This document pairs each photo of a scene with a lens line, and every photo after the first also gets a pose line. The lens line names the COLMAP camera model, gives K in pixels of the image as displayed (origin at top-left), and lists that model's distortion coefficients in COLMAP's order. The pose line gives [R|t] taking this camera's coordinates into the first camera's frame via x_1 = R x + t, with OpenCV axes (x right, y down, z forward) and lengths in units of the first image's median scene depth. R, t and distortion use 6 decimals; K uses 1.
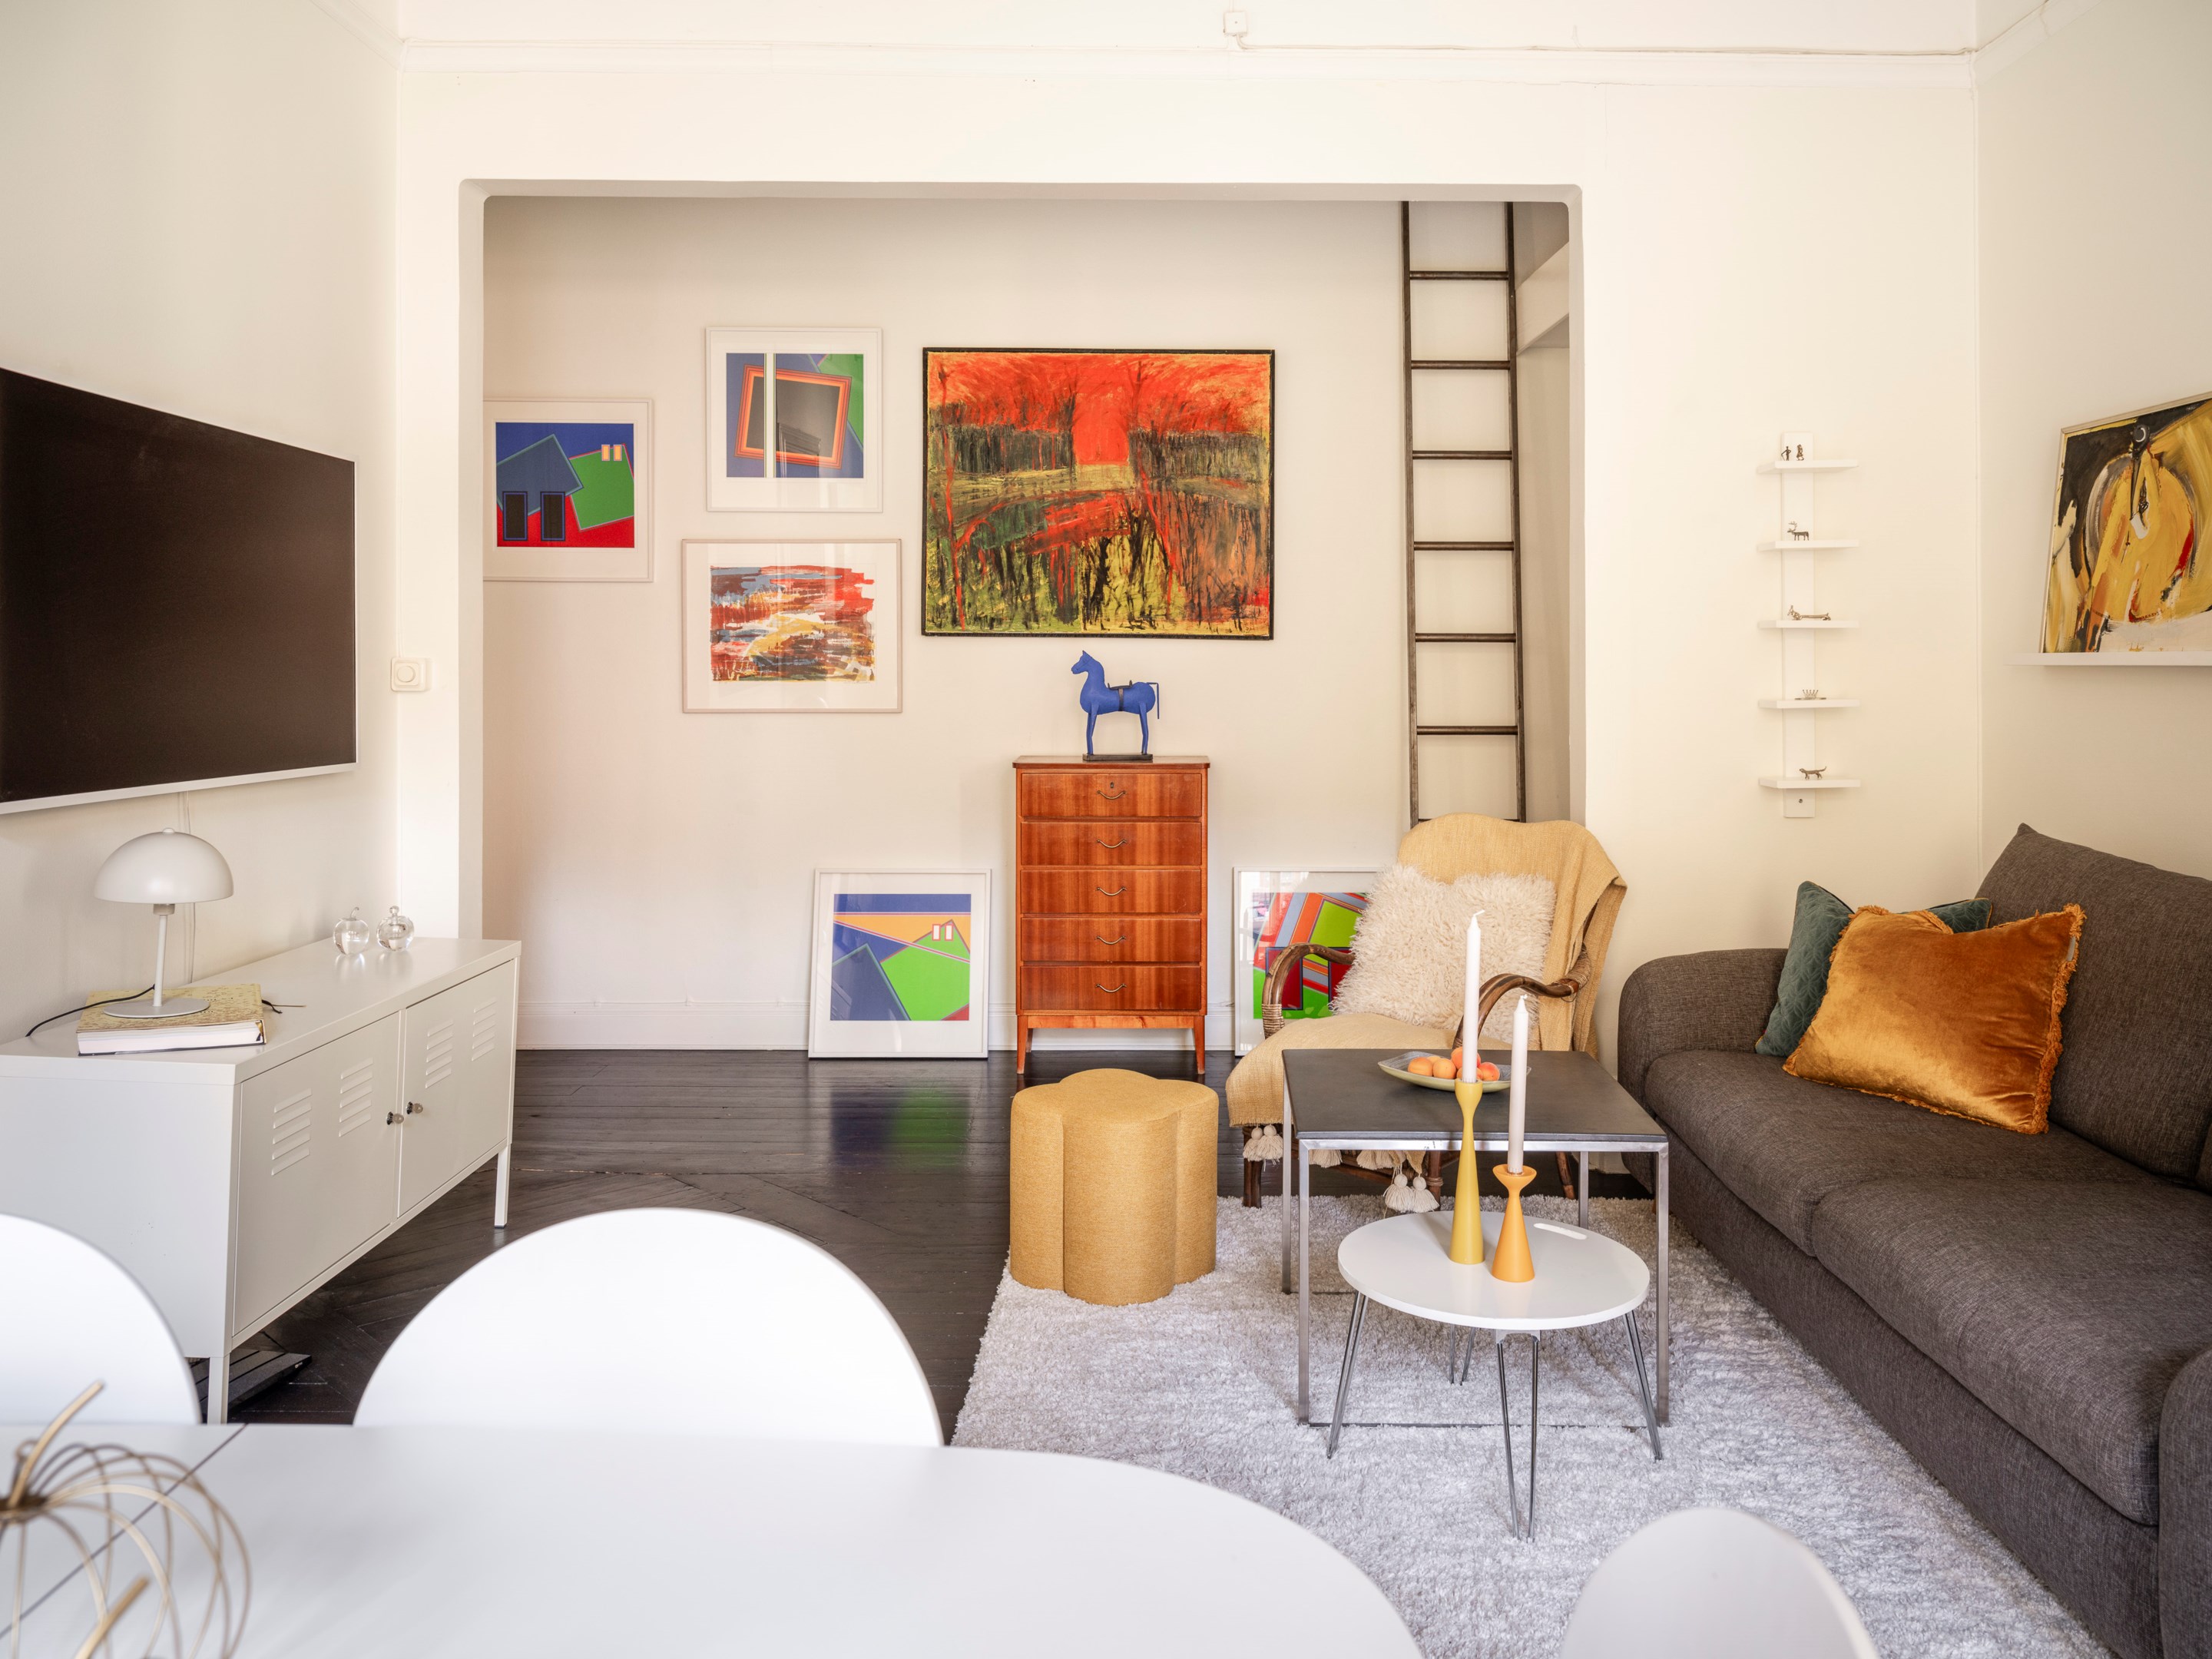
lens RADIAL K [[1728.6, 0, 1133.4], [0, 1728.6, 658.1], [0, 0, 1]] dist [0.000139, -0.006155]
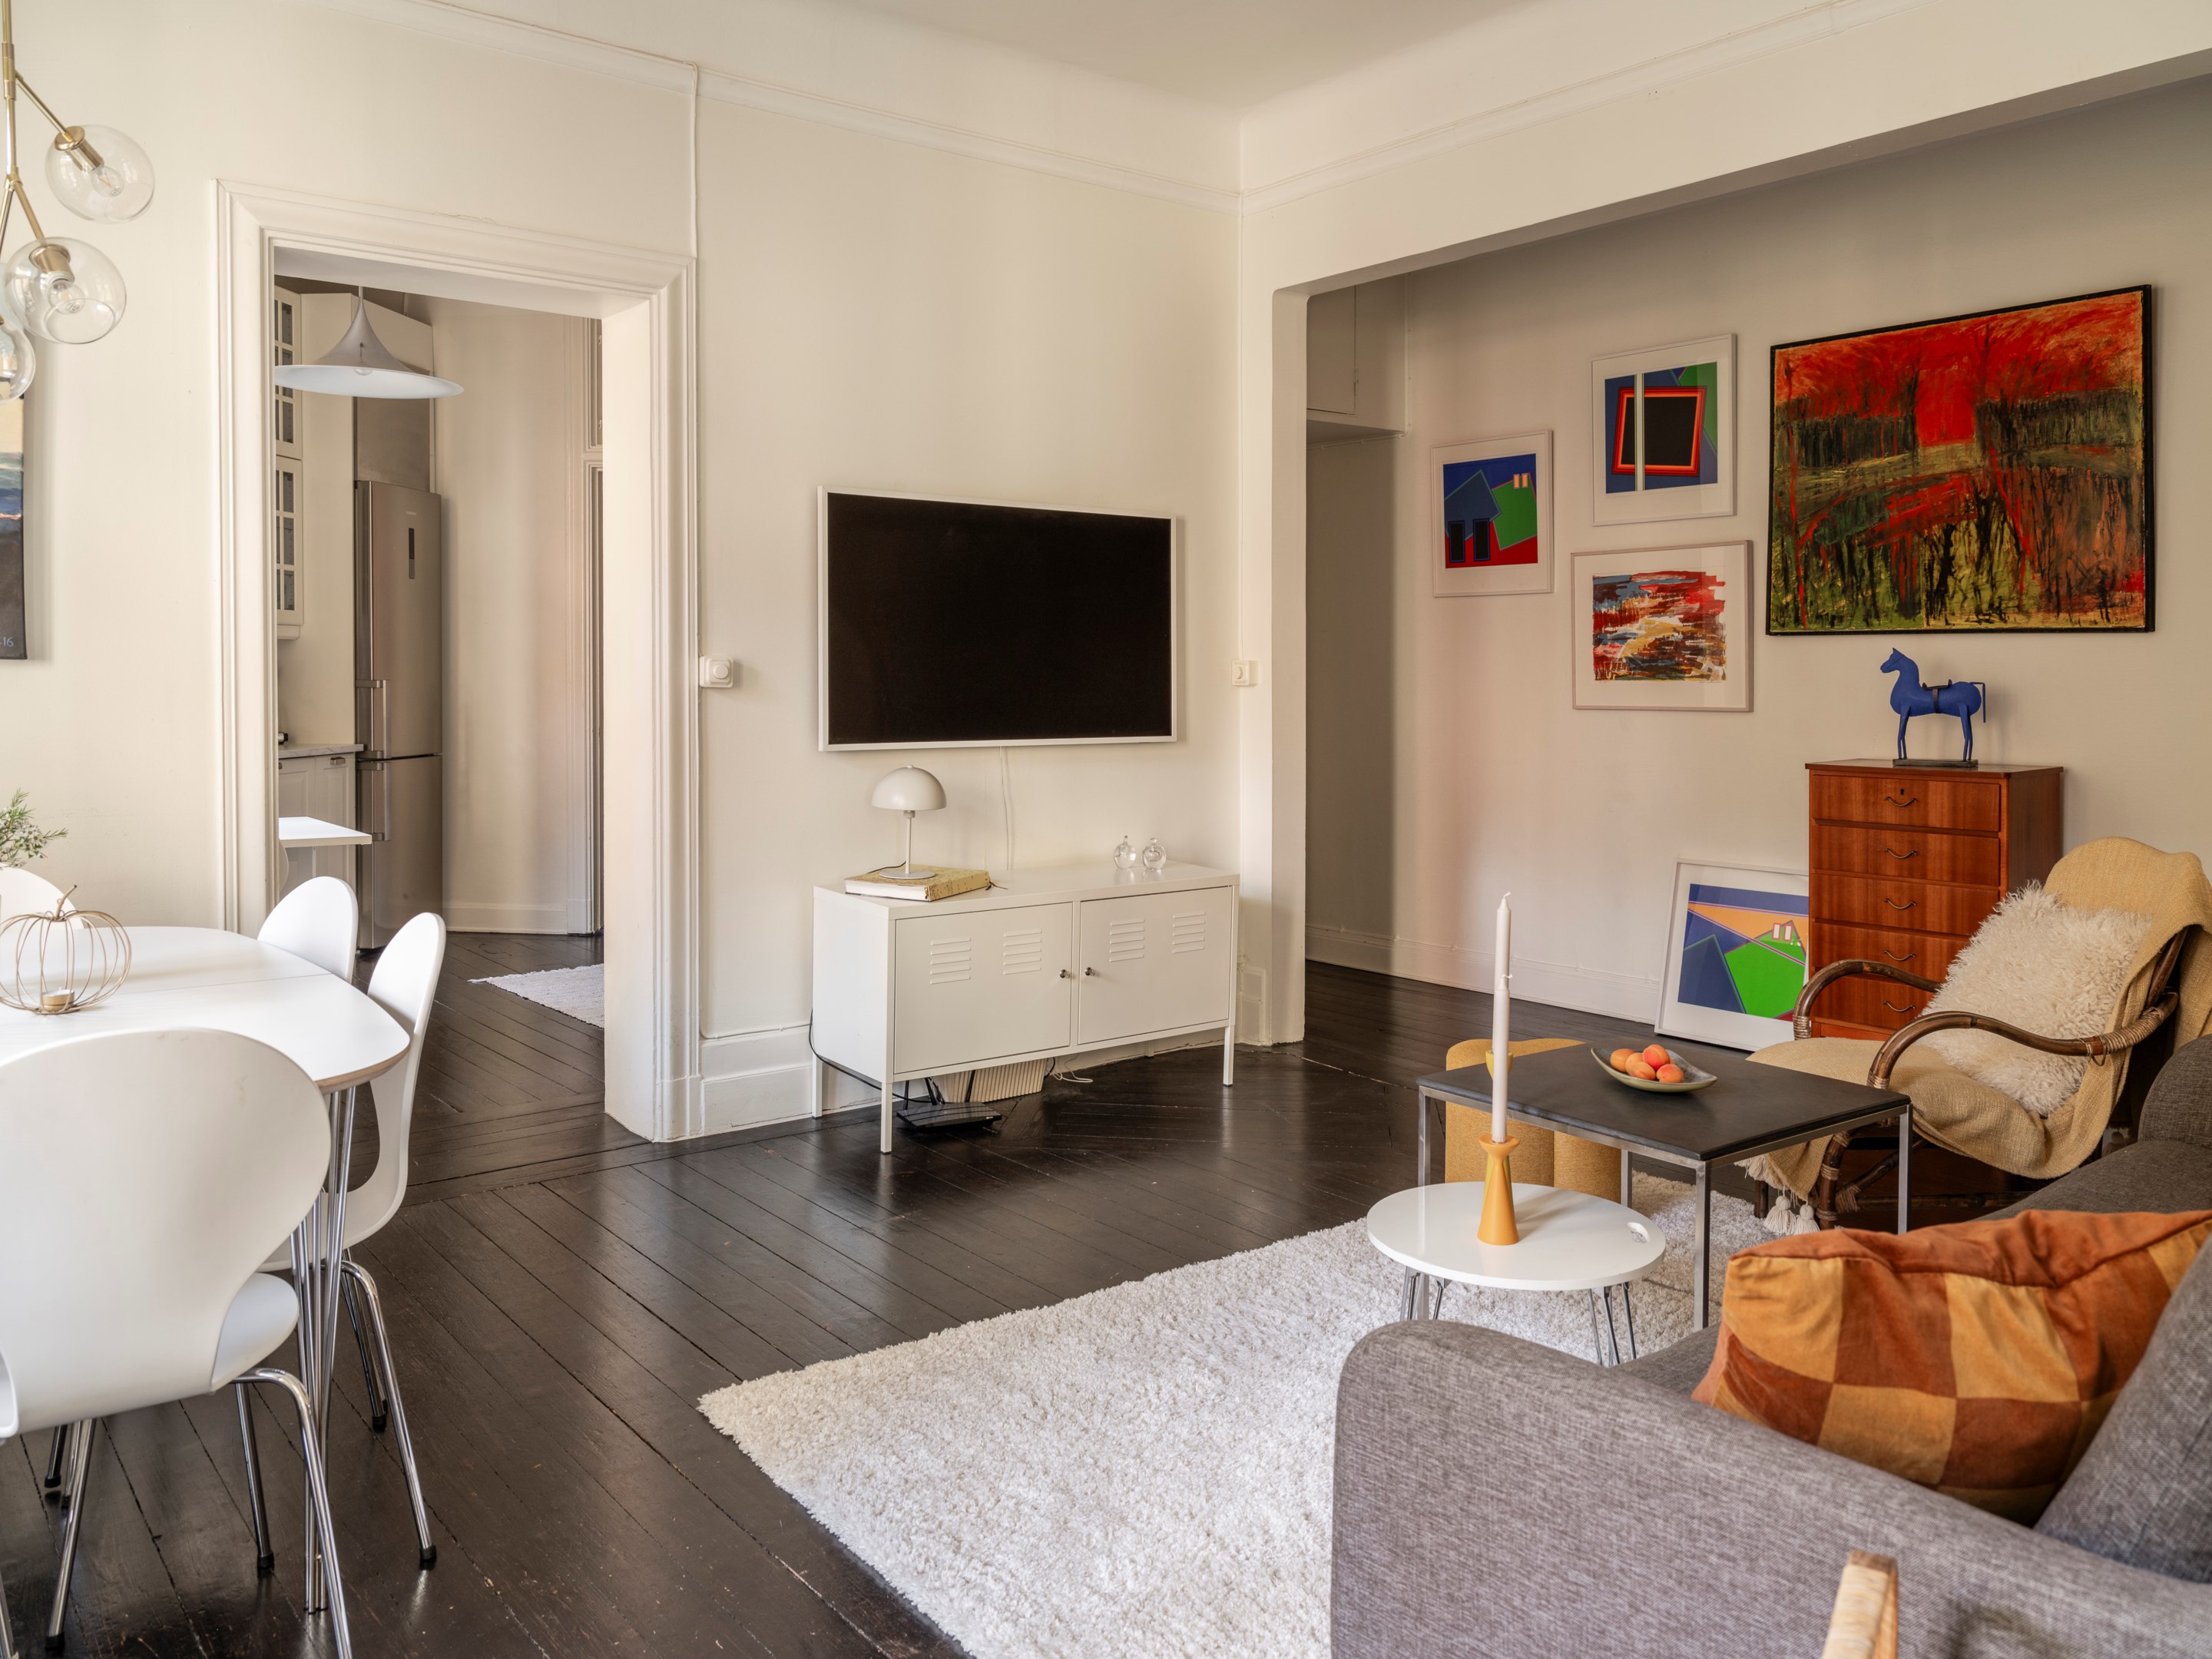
lens RADIAL K [[1725.9, 0, 1111.4], [0, 1725.9, 716.5], [0, 0, 1]] dist [0.000002, -0.002468]
pose [[0.596685, 0.017522, -0.802284, 0.454584], [0.006333, 0.999628, 0.026542, 0.005042], [0.802450, -0.020918, 0.596352, 0.096404]]
